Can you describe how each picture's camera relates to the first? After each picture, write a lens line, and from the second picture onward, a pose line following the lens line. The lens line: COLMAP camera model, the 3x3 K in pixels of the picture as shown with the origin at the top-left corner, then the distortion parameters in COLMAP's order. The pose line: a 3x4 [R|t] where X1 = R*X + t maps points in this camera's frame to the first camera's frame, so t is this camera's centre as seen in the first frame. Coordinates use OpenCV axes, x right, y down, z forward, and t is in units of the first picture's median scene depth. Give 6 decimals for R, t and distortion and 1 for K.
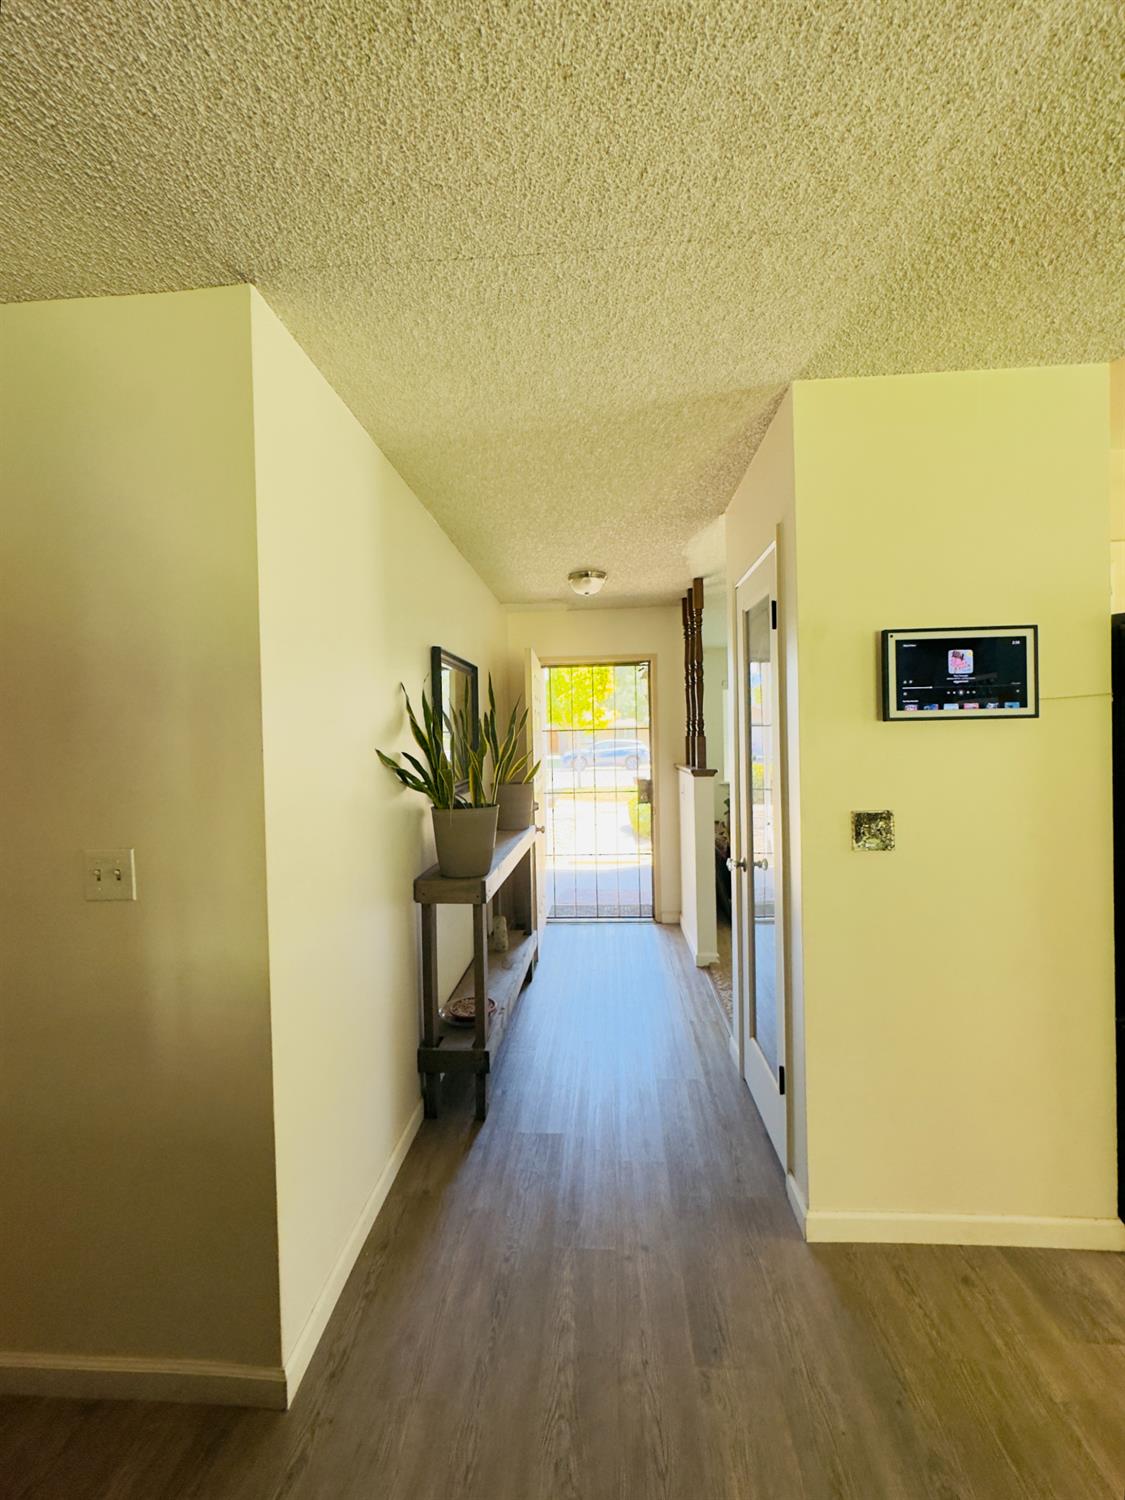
lens RADIAL K [[604.0, 0, 562.5], [0, 604.0, 750.0], [0, 0, 1]] dist [-0.005801, 0.000060]
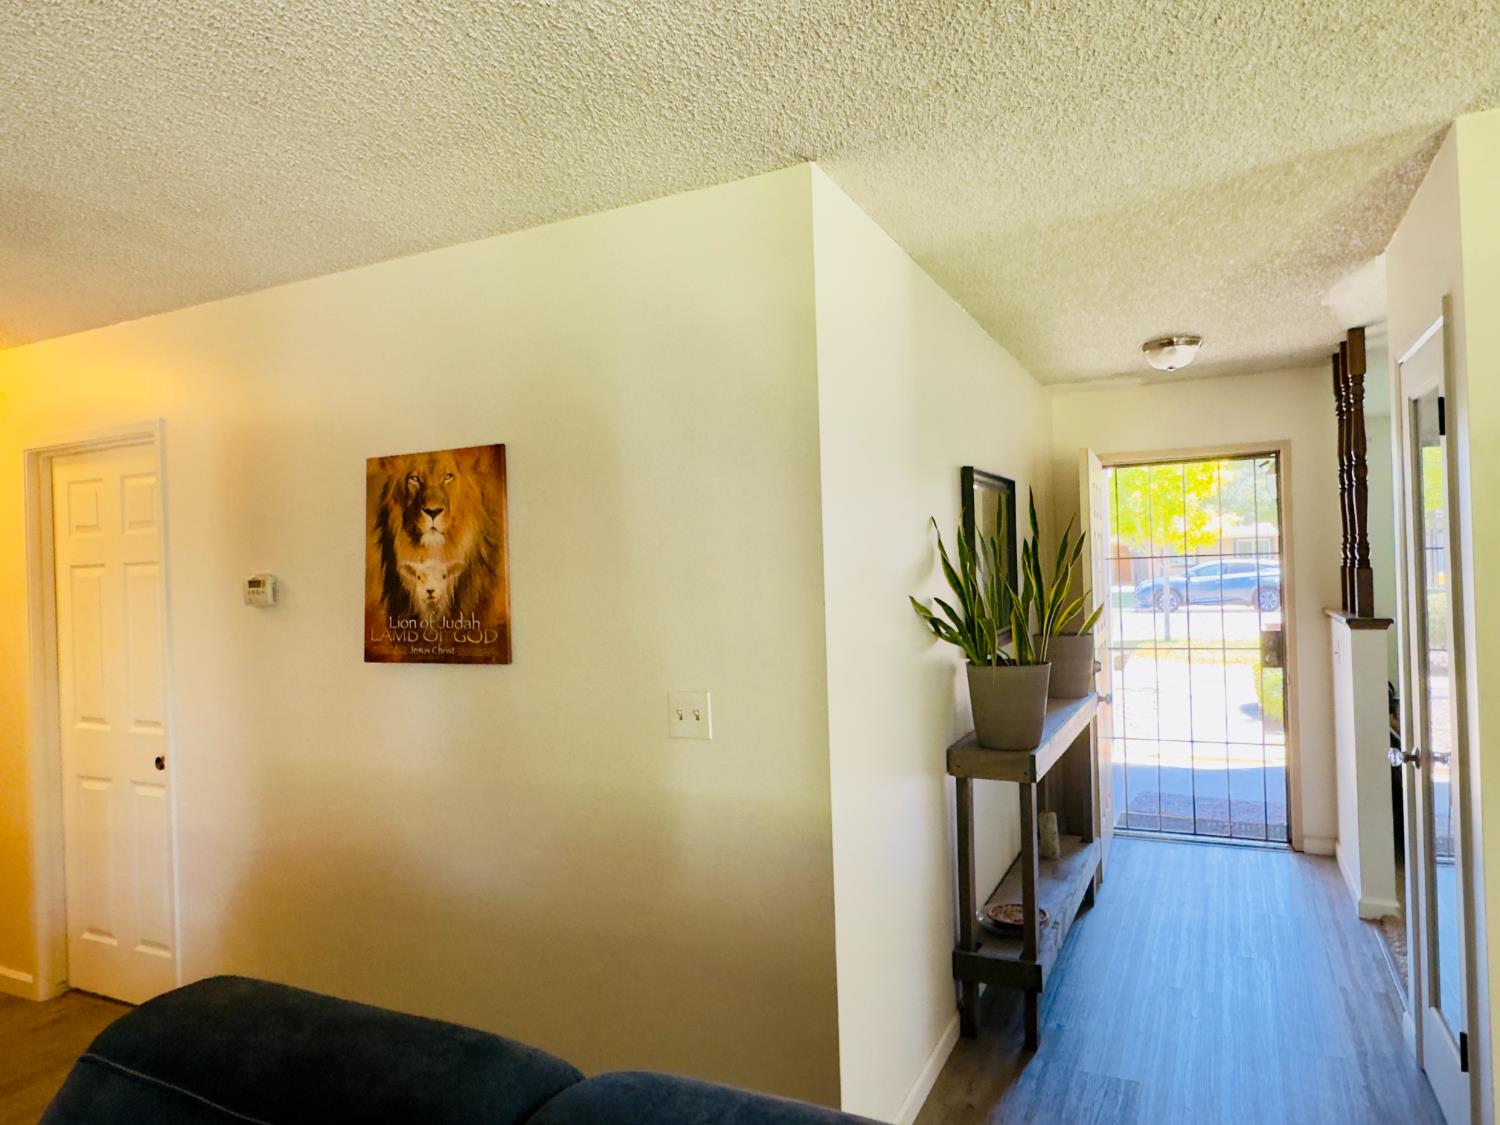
lens RADIAL K [[946.3, 0, 747.8], [0, 946.3, 564.4], [0, 0, 1]] dist [-0.005393, 0.001528]
pose [[0.924376, -0.008832, -0.381382, 0.002668], [0.004551, 0.999916, -0.012126, -0.023807], [0.381457, 0.009473, 0.924338, -0.291222]]
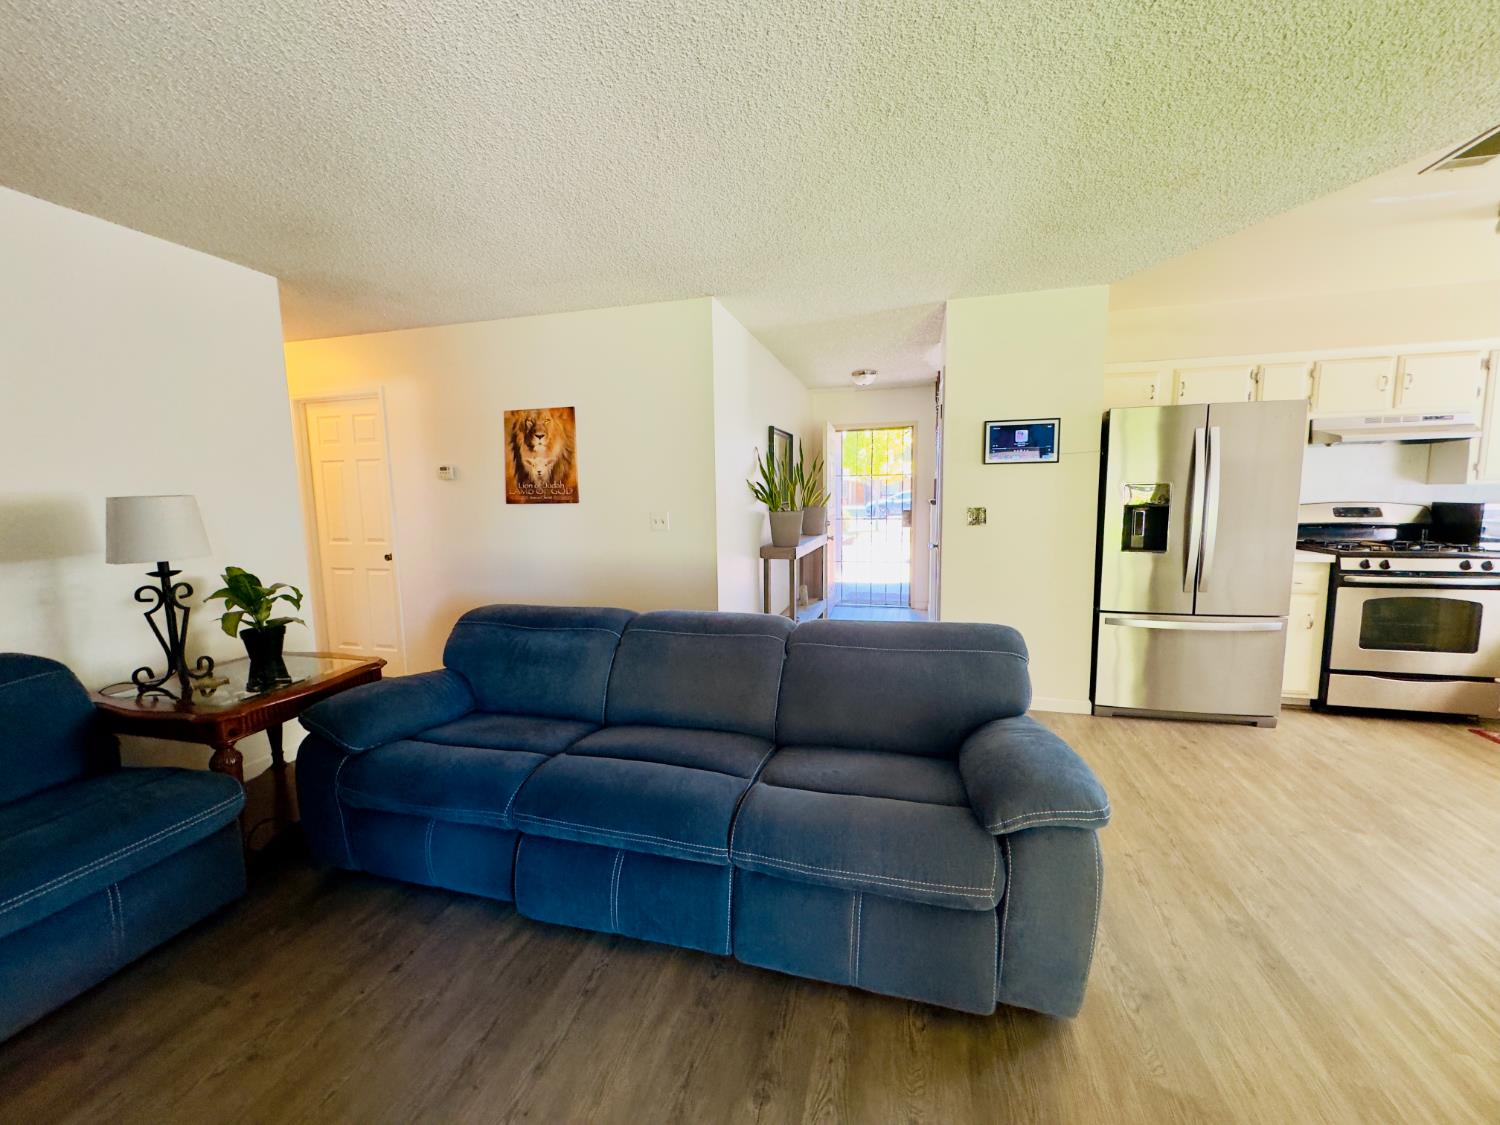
lens RADIAL K [[604.0, 0, 748.1], [0, 604.0, 566.6], [0, 0, 1]] dist [-0.005801, 0.000060]
pose [[0.979080, 0.030988, -0.201100, 0.102730], [-0.010164, 0.994549, 0.103770, 0.064321], [0.203220, -0.099555, 0.974059, -0.839199]]
